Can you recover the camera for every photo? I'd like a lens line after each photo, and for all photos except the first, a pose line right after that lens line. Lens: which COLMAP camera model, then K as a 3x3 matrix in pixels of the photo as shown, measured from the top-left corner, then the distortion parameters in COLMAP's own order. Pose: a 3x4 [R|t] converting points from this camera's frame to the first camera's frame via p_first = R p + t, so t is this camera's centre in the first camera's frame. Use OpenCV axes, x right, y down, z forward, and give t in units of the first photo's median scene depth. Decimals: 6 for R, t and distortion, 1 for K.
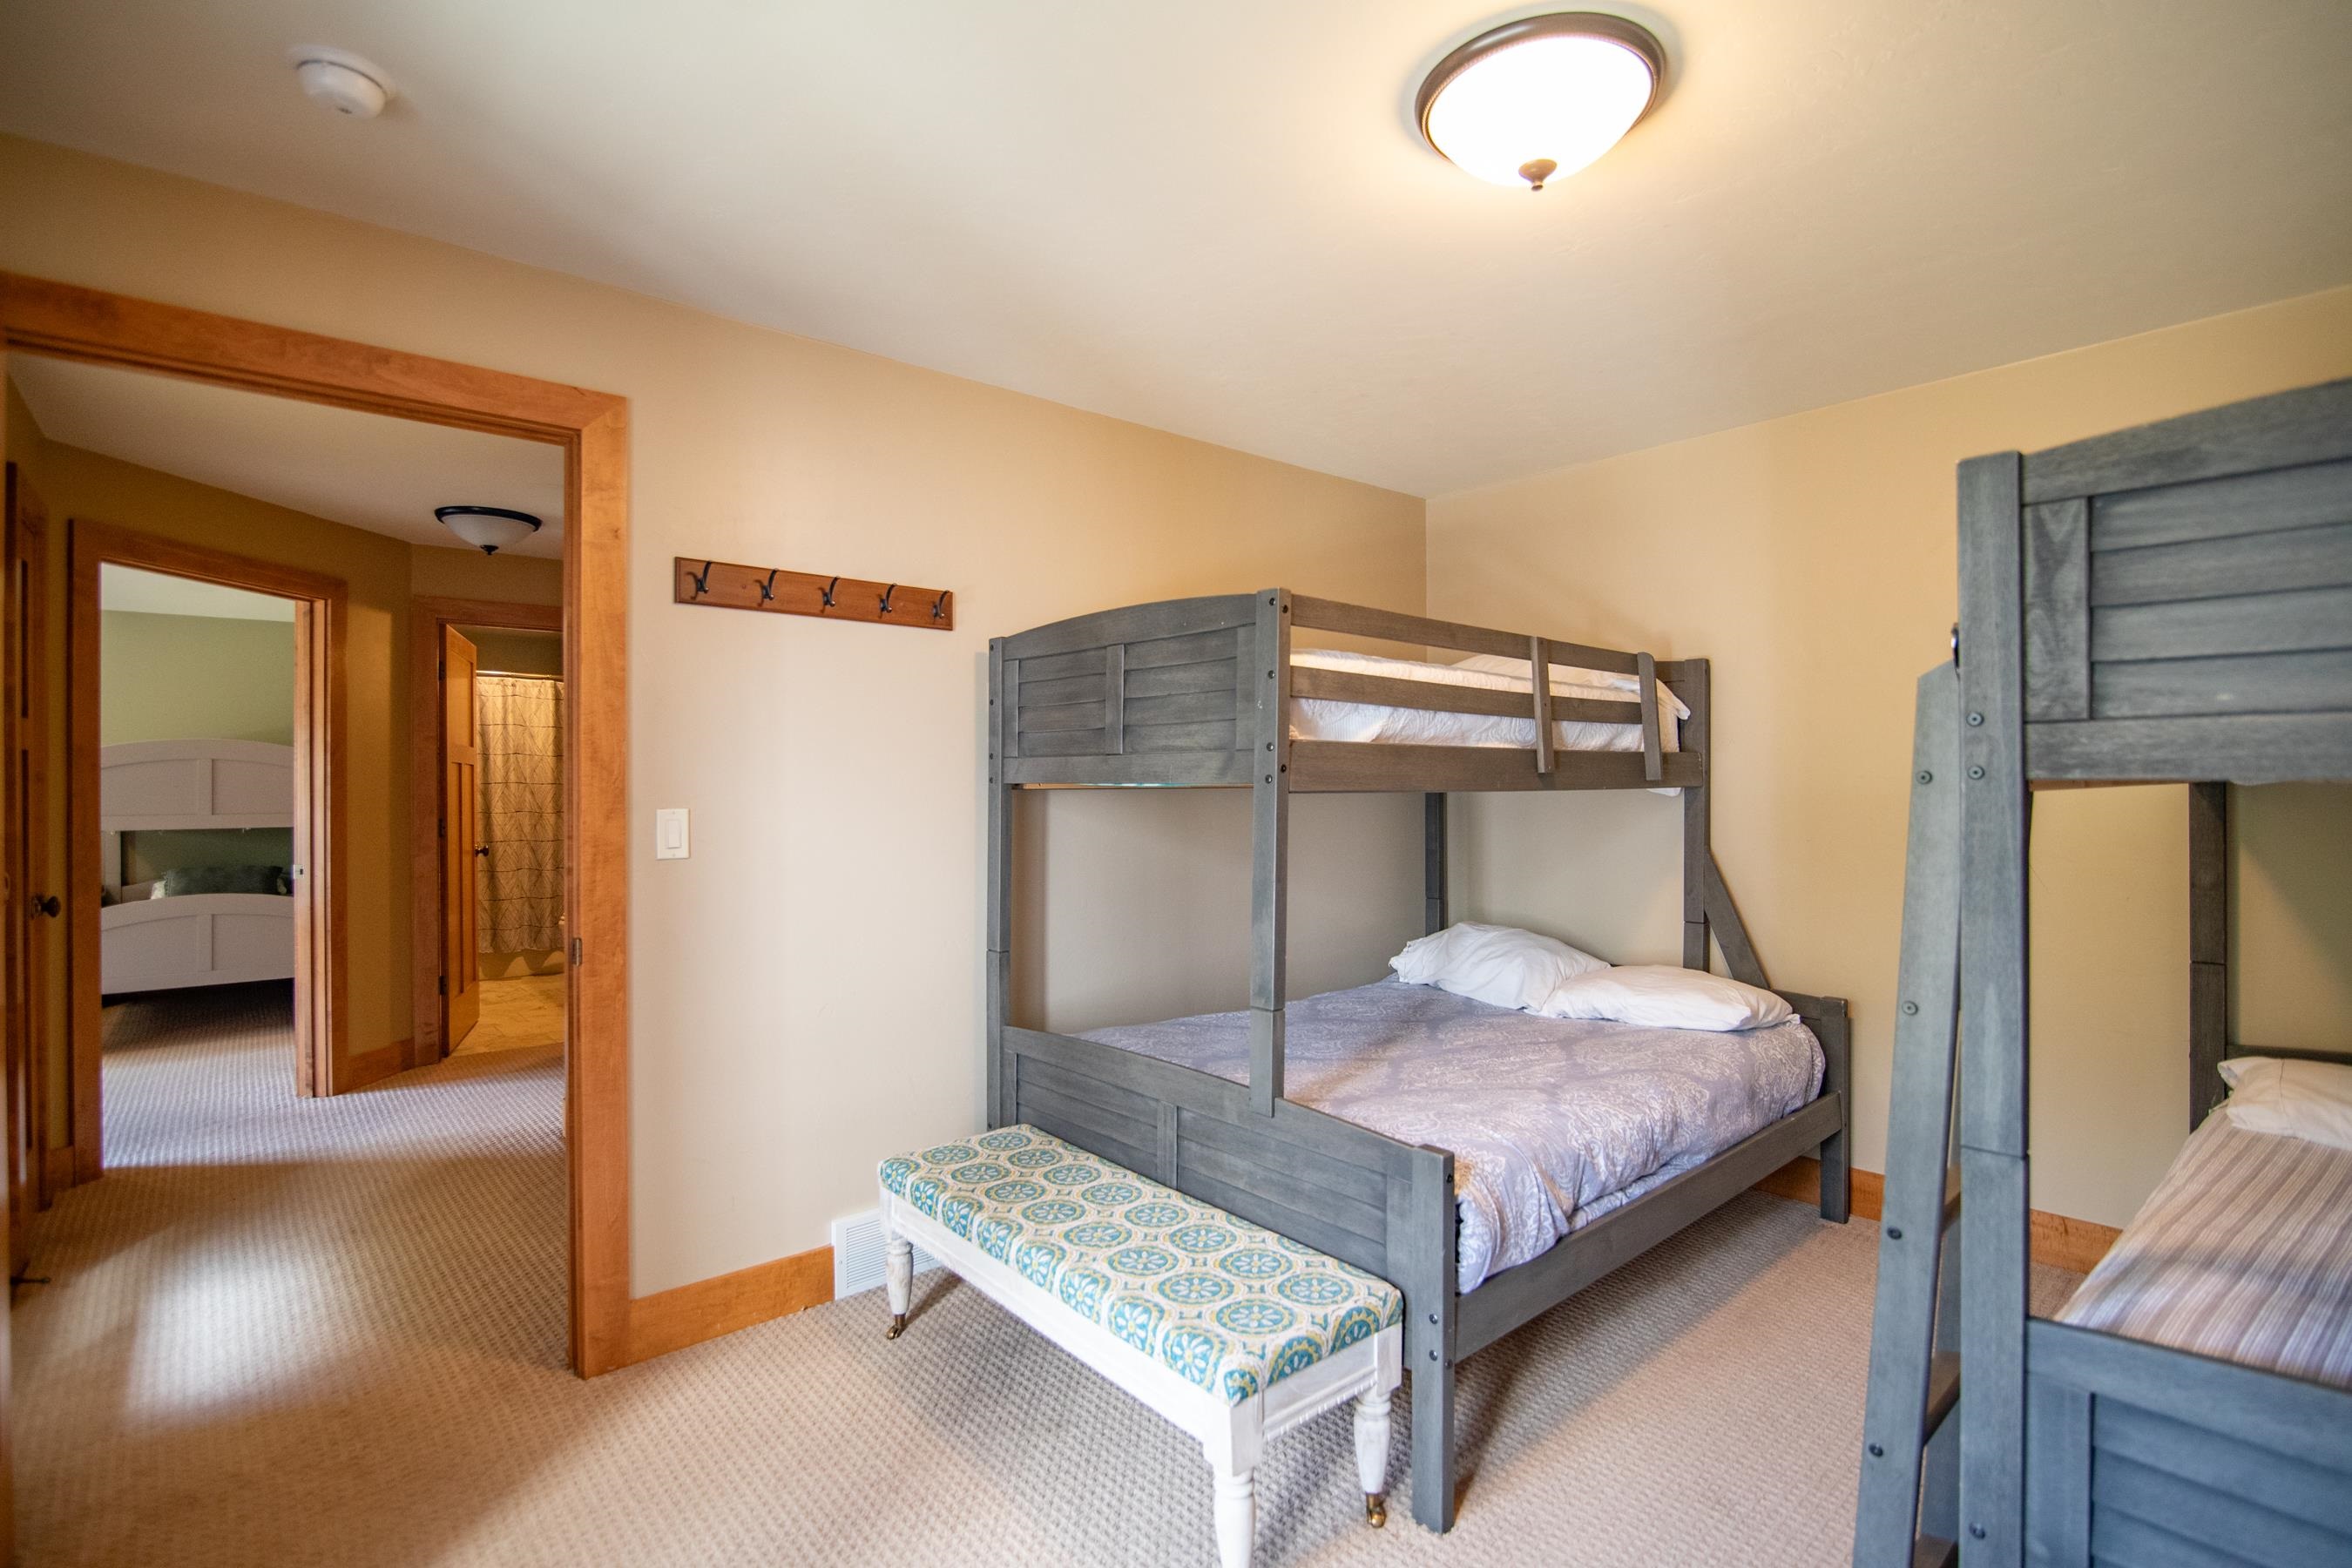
lens RADIAL K [[1085.1, 0, 1184.4], [0, 1085.1, 785.7], [0, 0, 1]] dist [-0.013694, 0.000128]
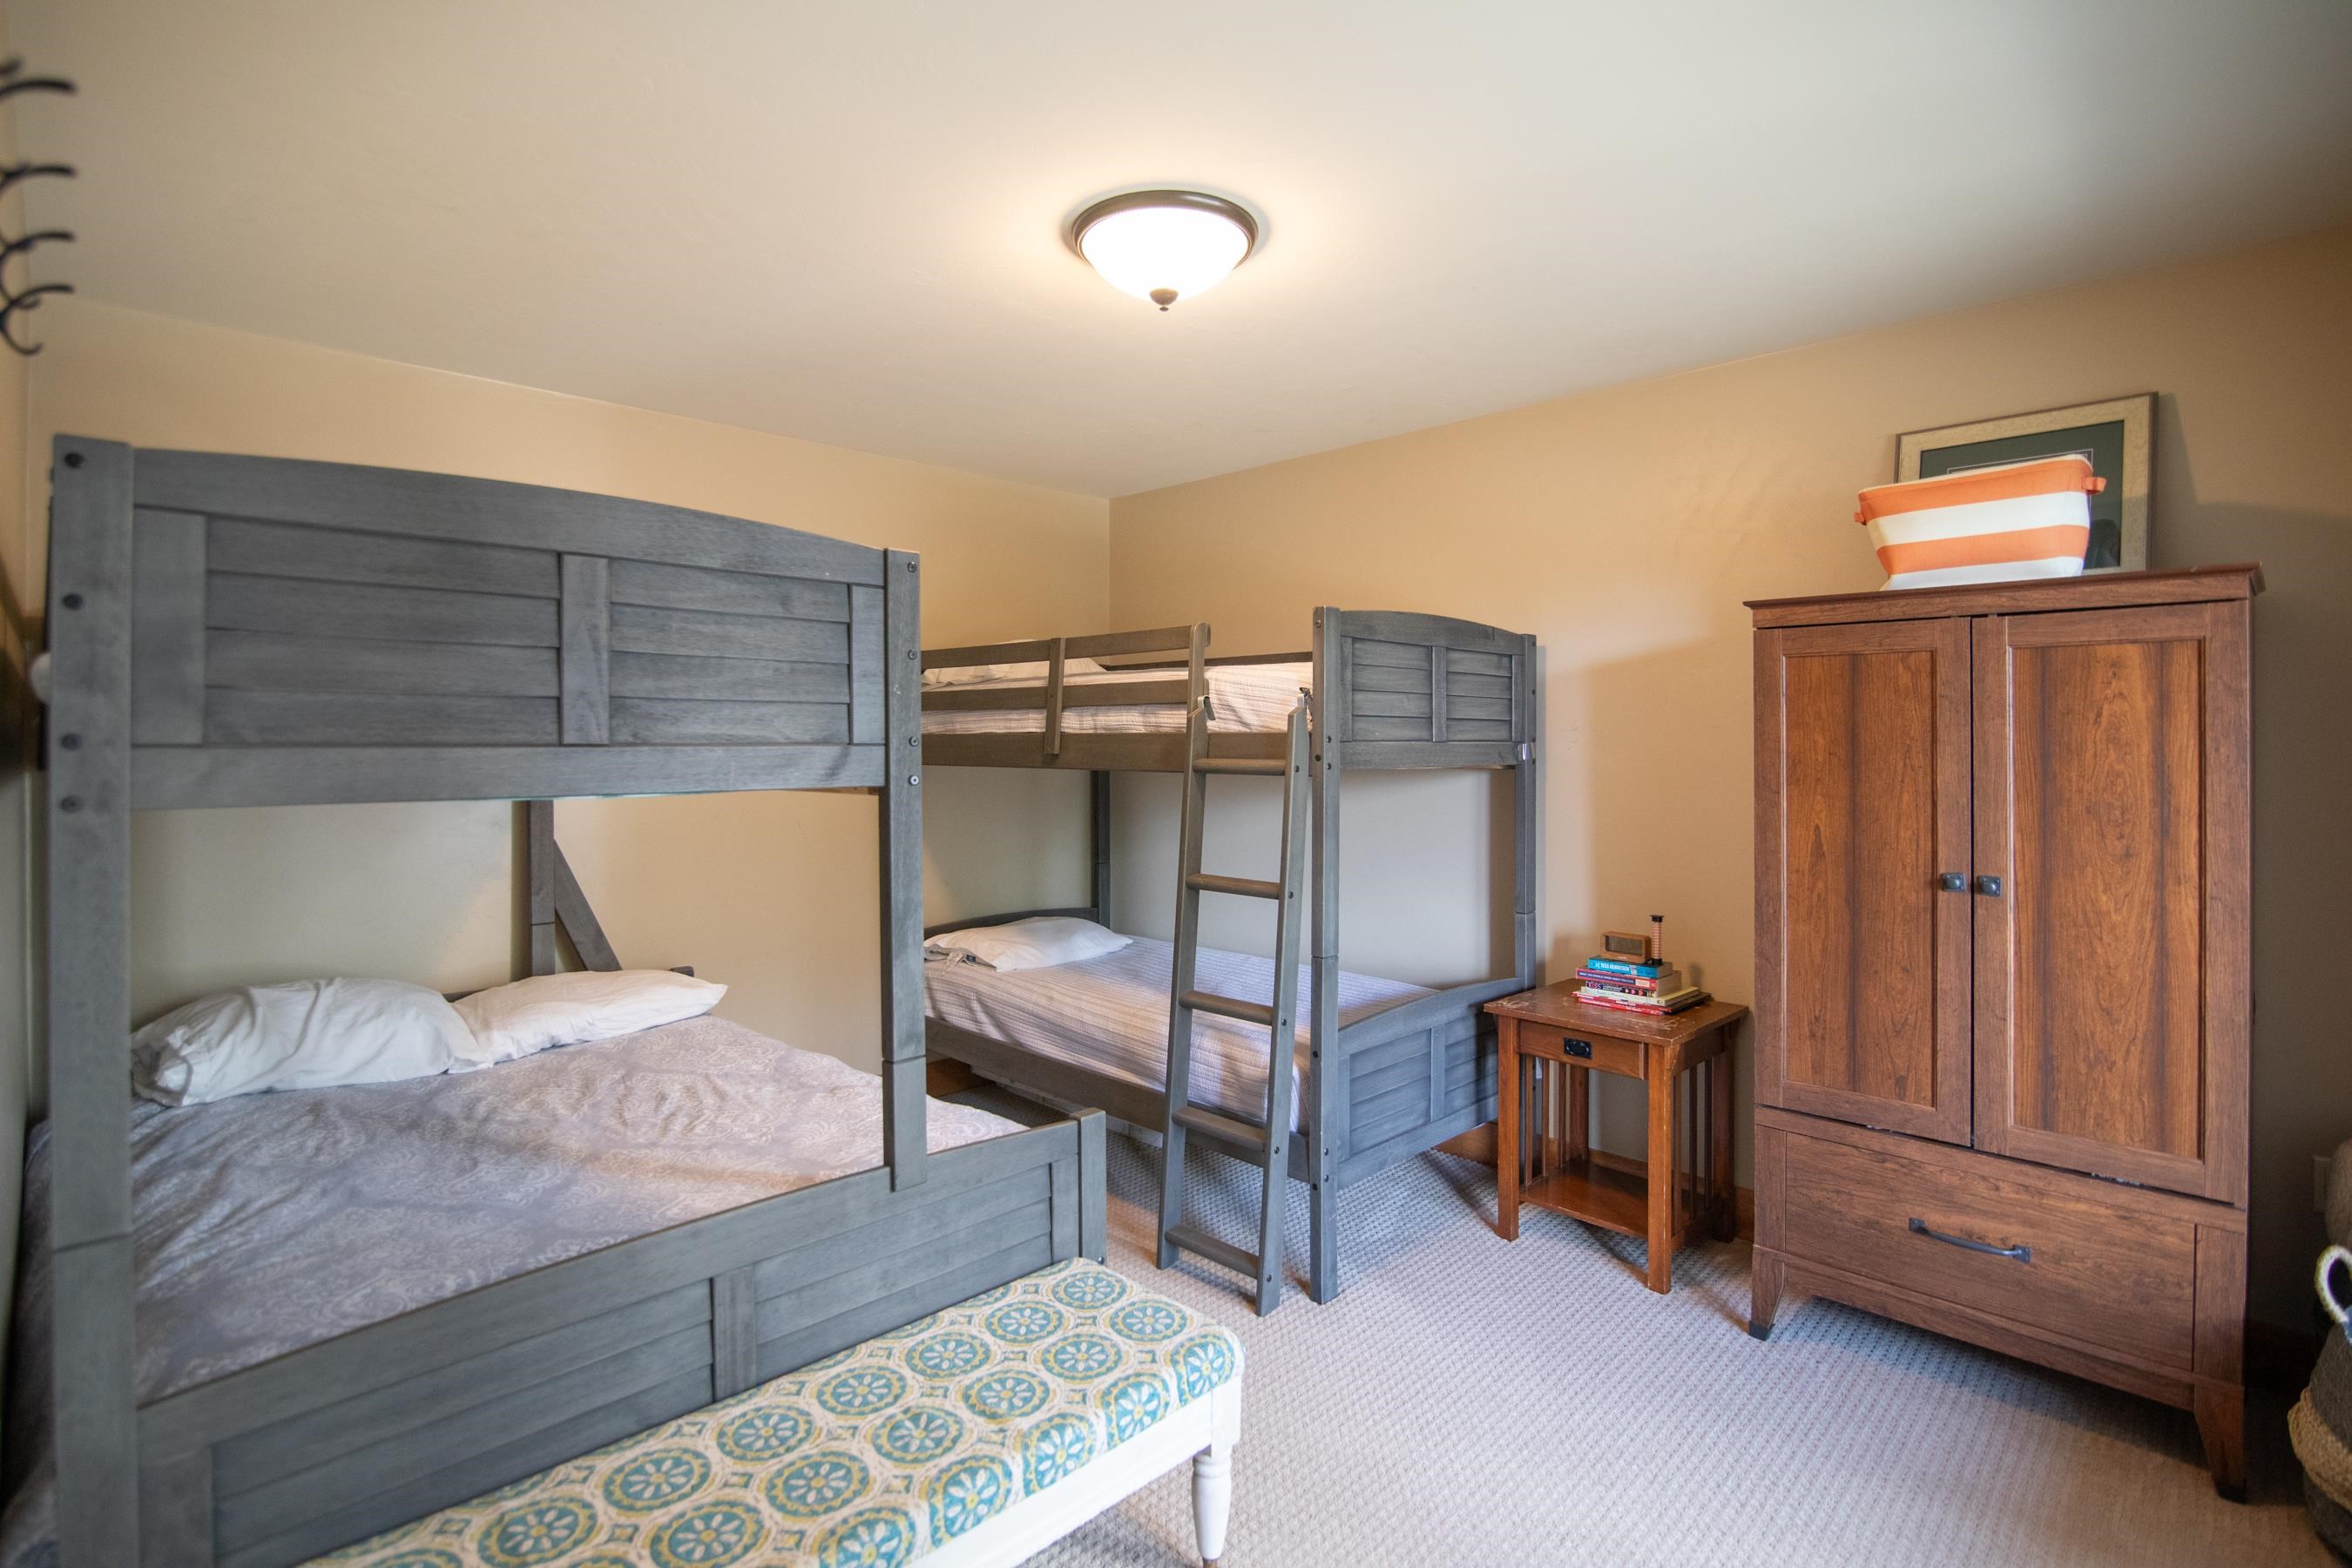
lens RADIAL K [[1085.1, 0, 1183.4], [0, 1085.1, 759.3], [0, 0, 1]] dist [-0.013694, 0.000128]
pose [[-0.044369, -0.008694, 0.998977, -0.845573], [0.007778, 0.999929, 0.009048, -0.031633], [-0.998985, 0.008171, -0.044298, 0.920905]]
